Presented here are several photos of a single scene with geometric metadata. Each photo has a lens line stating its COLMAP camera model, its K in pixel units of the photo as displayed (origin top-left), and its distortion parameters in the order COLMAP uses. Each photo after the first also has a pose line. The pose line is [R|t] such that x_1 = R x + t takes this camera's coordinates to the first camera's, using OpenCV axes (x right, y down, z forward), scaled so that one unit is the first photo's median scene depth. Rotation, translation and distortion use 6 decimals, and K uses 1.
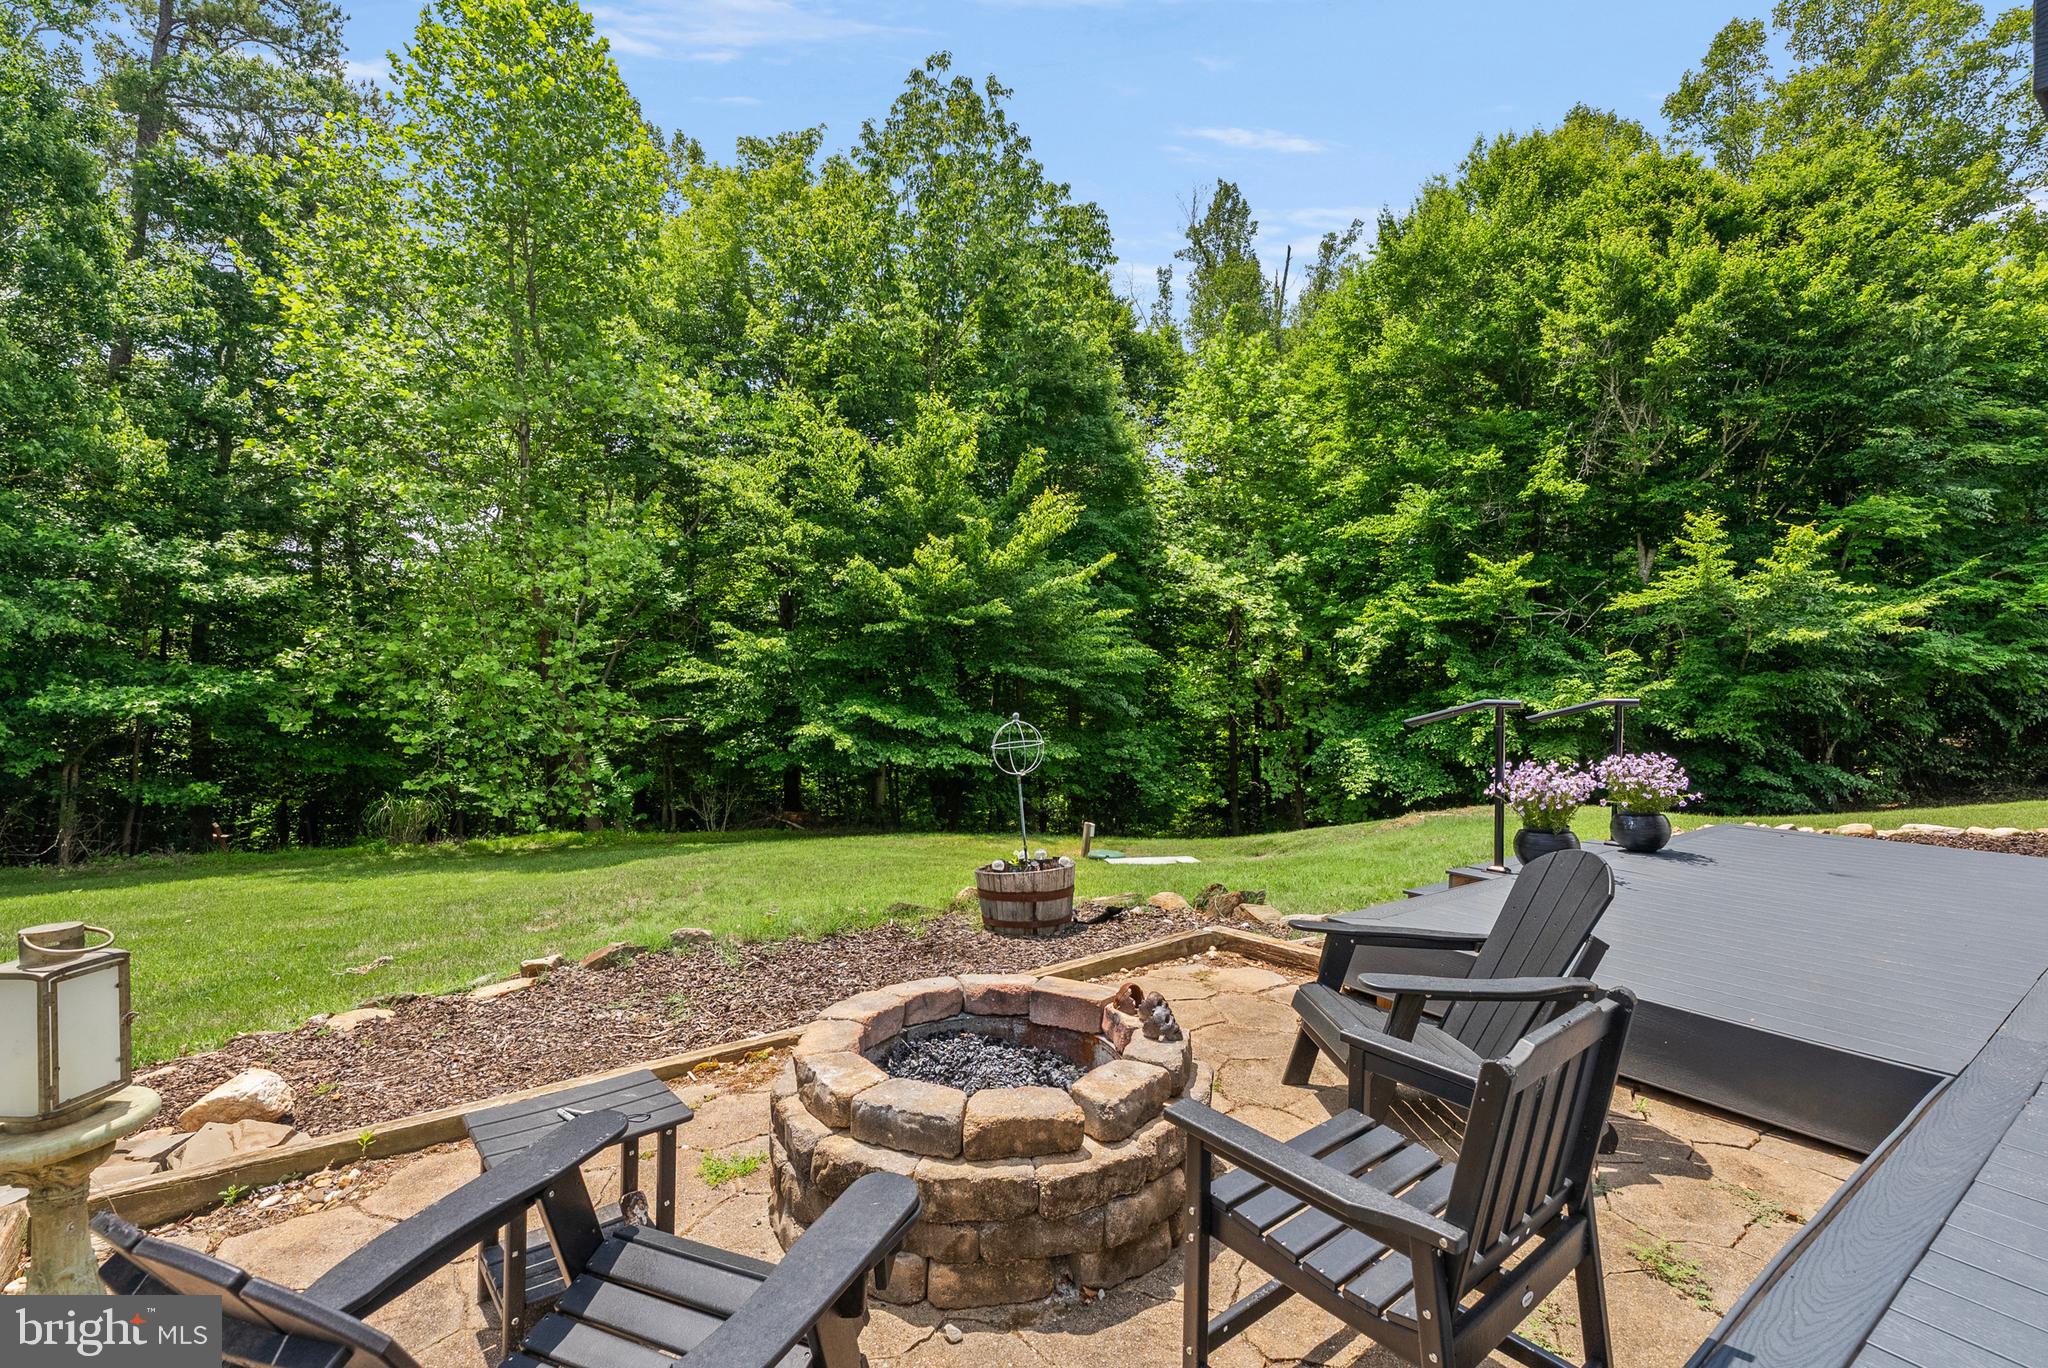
lens RADIAL K [[938.3, 0, 1024.0], [0, 938.3, 684.0], [0, 0, 1]] dist [0.002679, 0.001541]
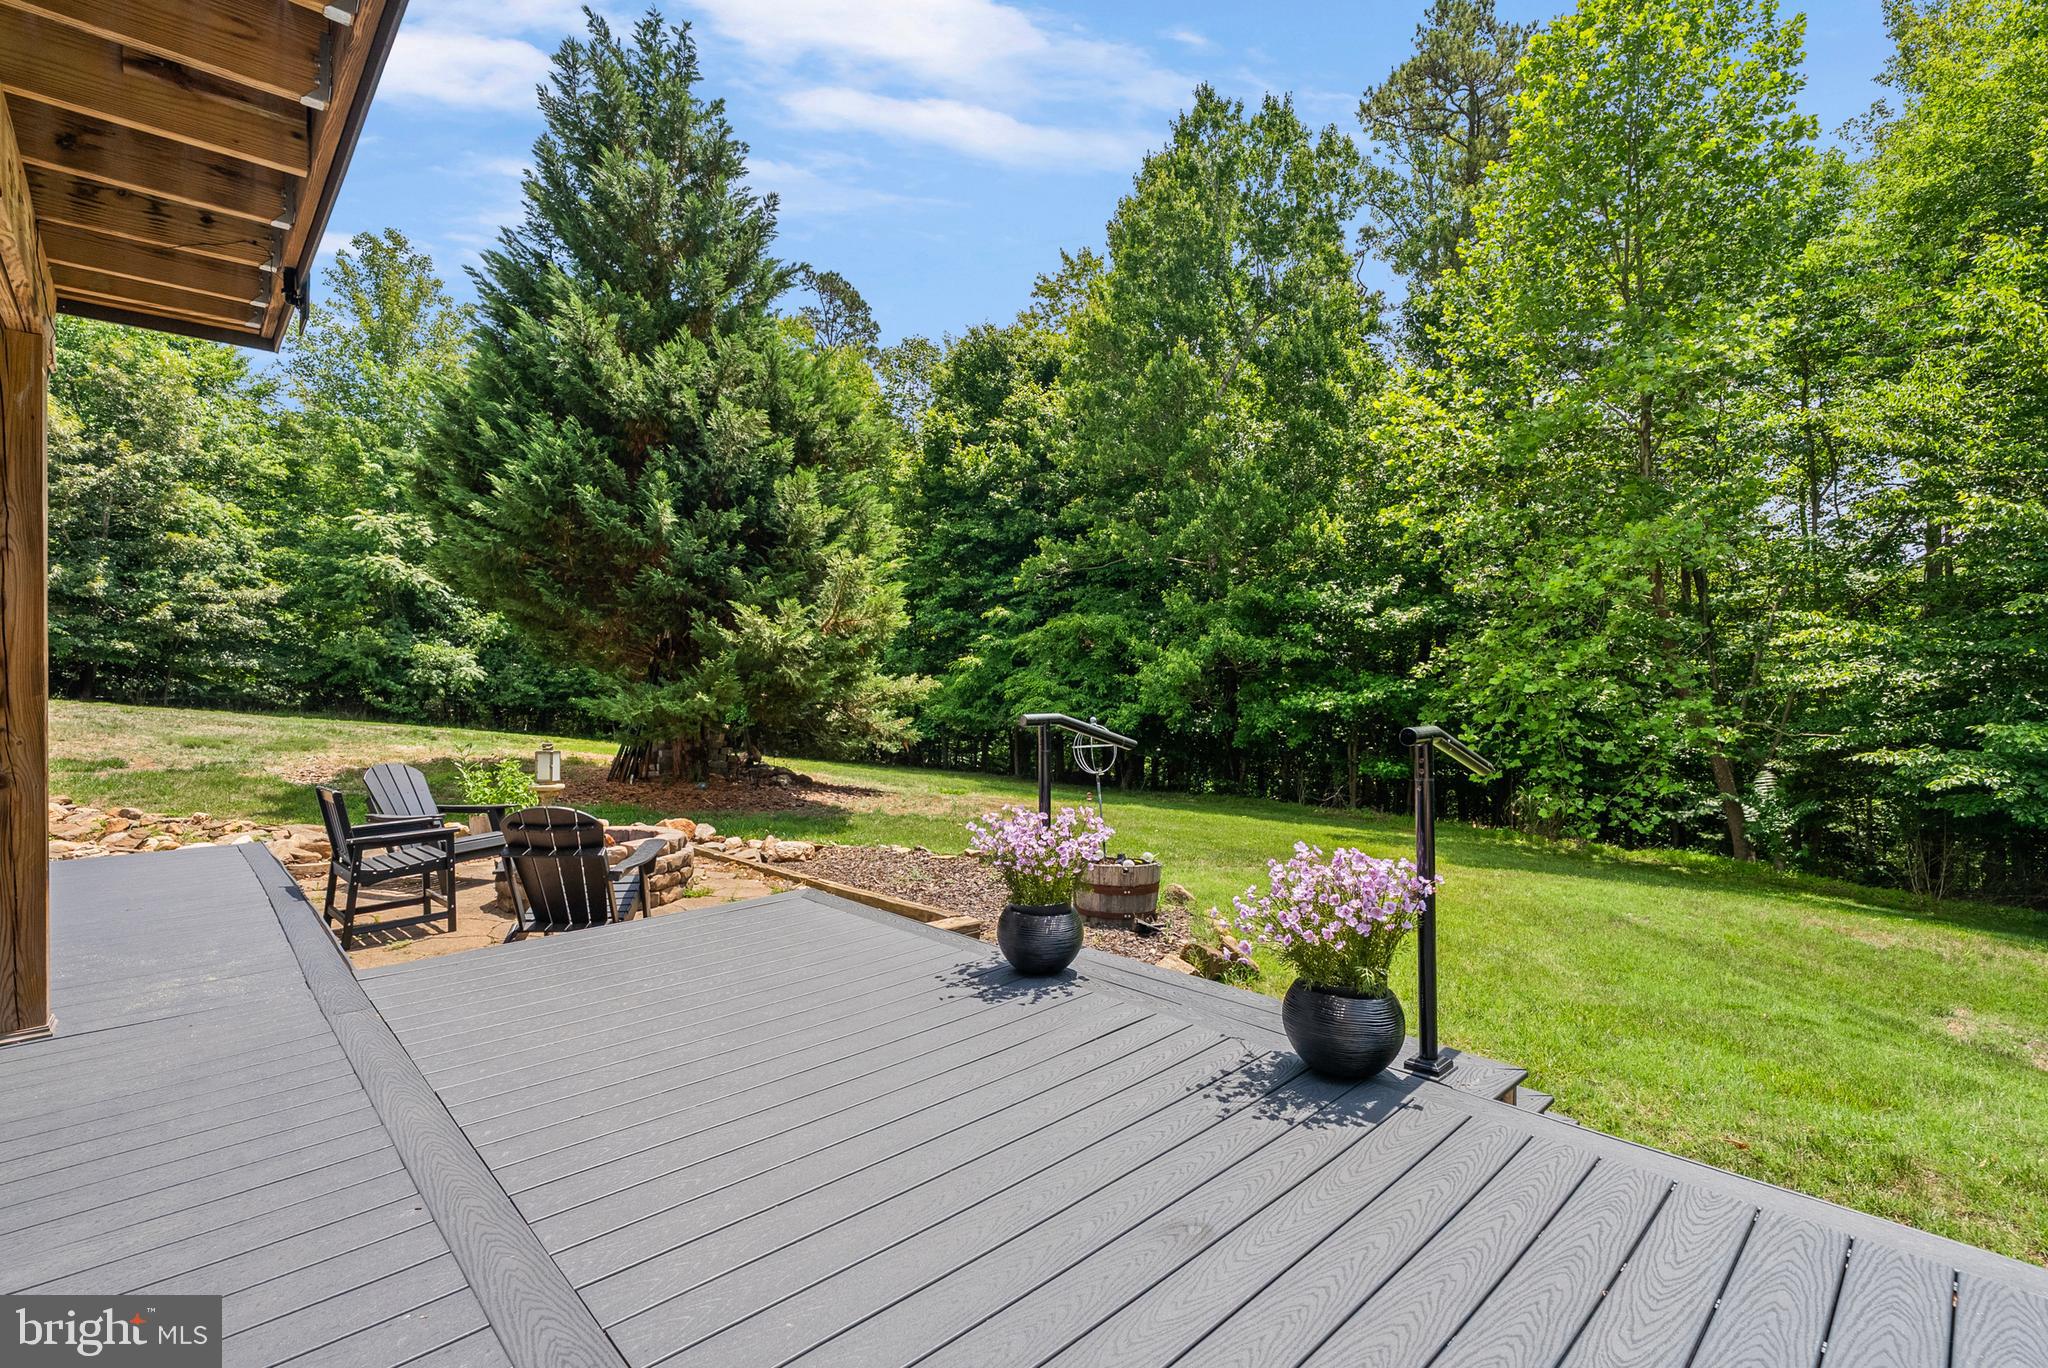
lens RADIAL K [[931.2, 0, 1022.9], [0, 931.2, 689.8], [0, 0, 1]] dist [0.001418, 0.000423]
pose [[0.096042, 0.001620, -0.995376, 0.463863], [-0.001154, 0.999998, 0.001516, -0.001439], [0.995377, 0.001003, 0.096043, 0.348201]]
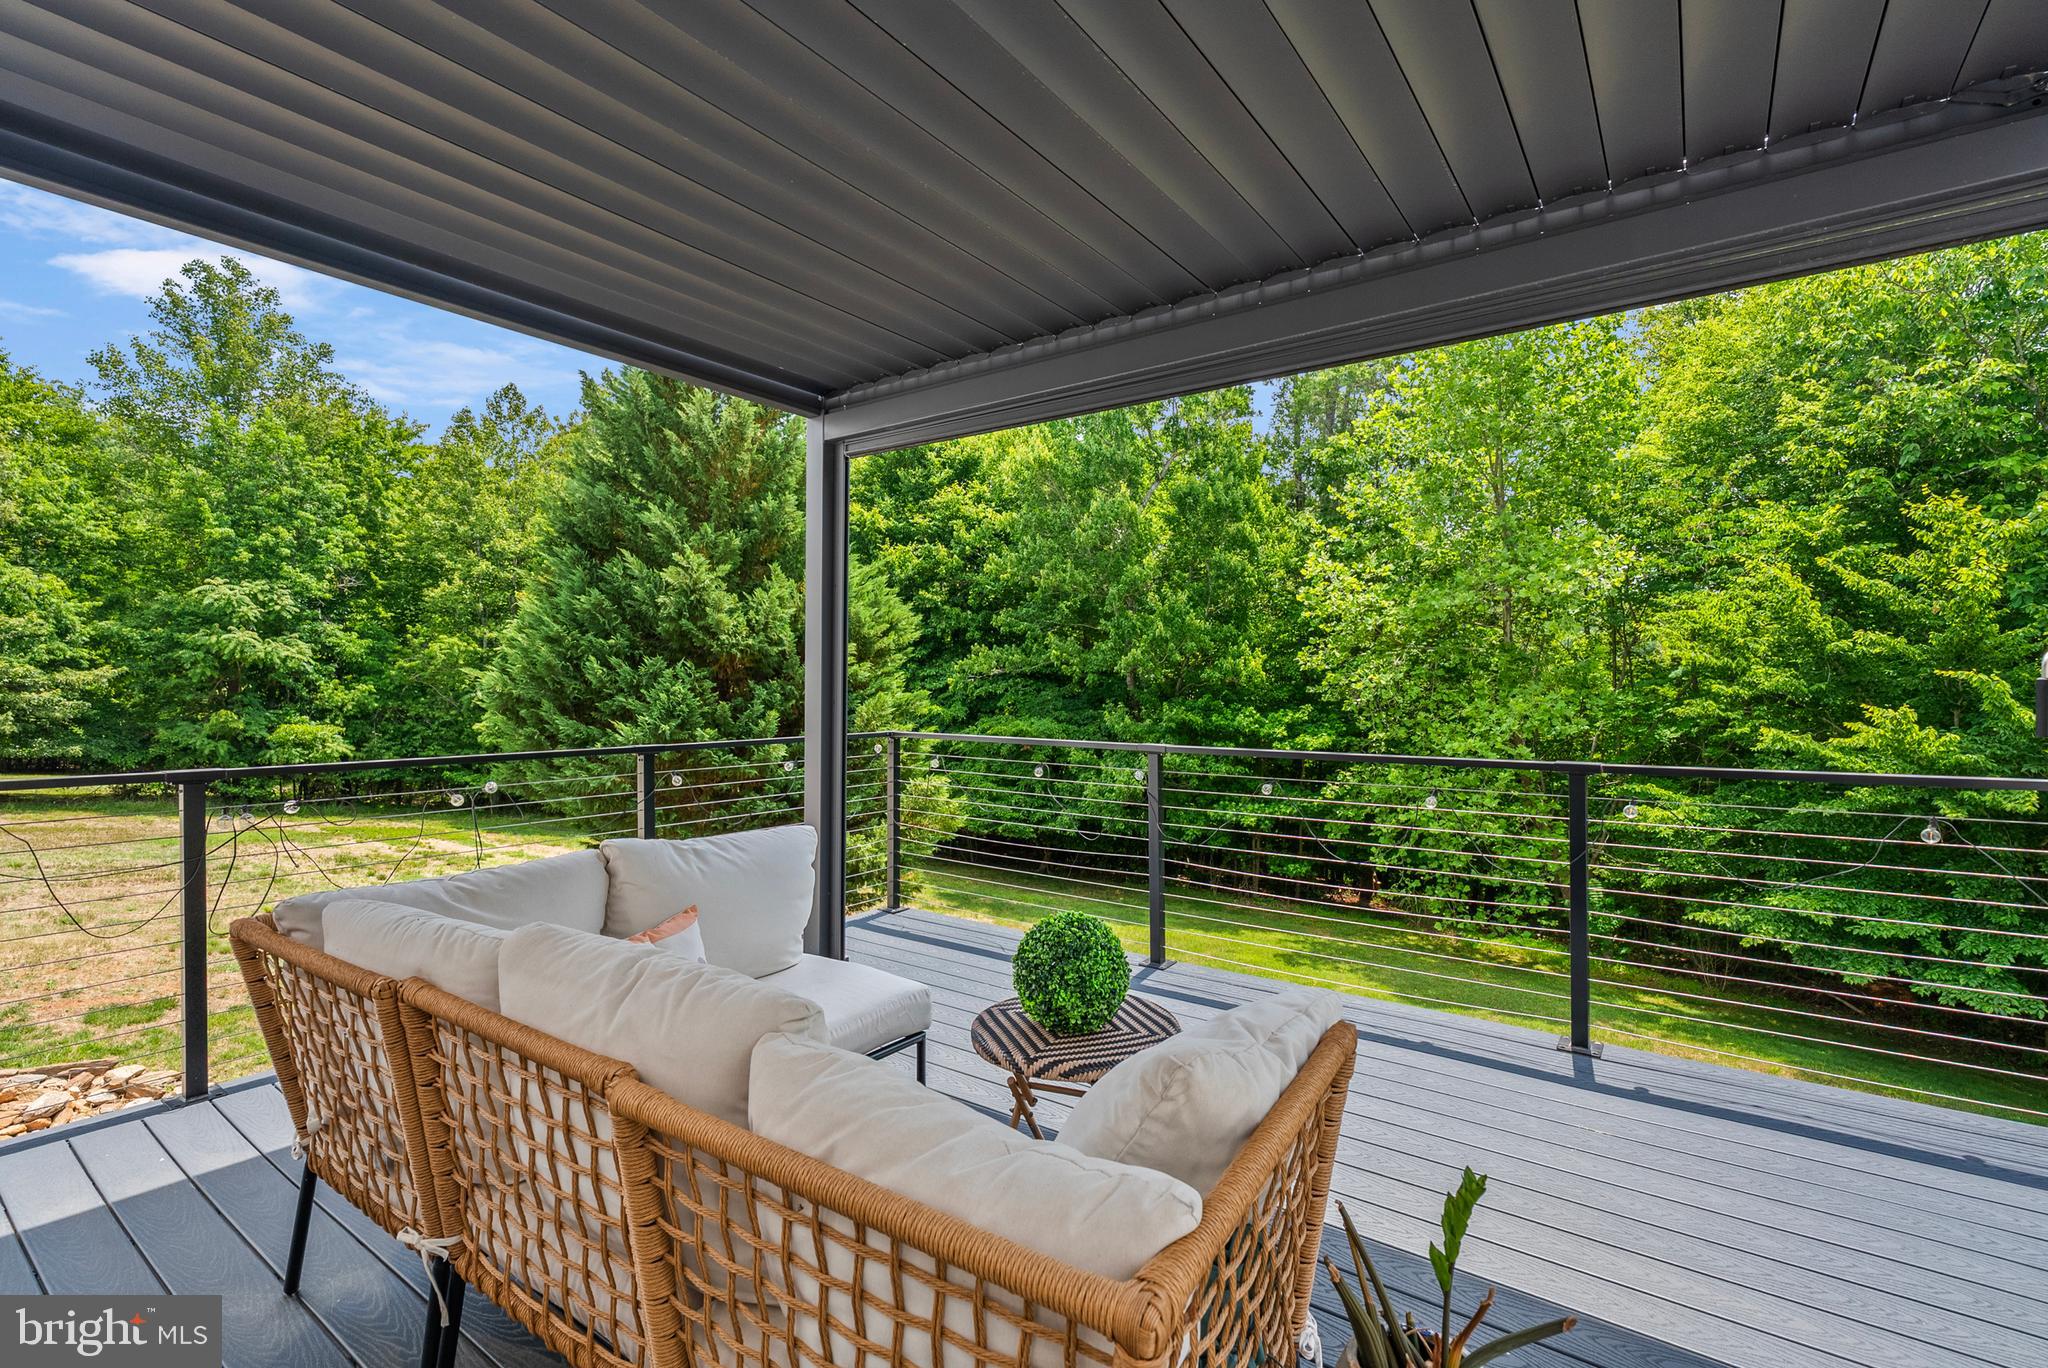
lens RADIAL K [[926.9, 0, 1024.0], [0, 926.9, 684.0], [0, 0, 1]] dist [-0.003943, 0.004676]
pose [[0.283926, -0.004902, -0.958834, 0.527850], [-0.005236, 0.999964, -0.006663, -0.192030], [0.958832, 0.006912, 0.283890, 0.115424]]
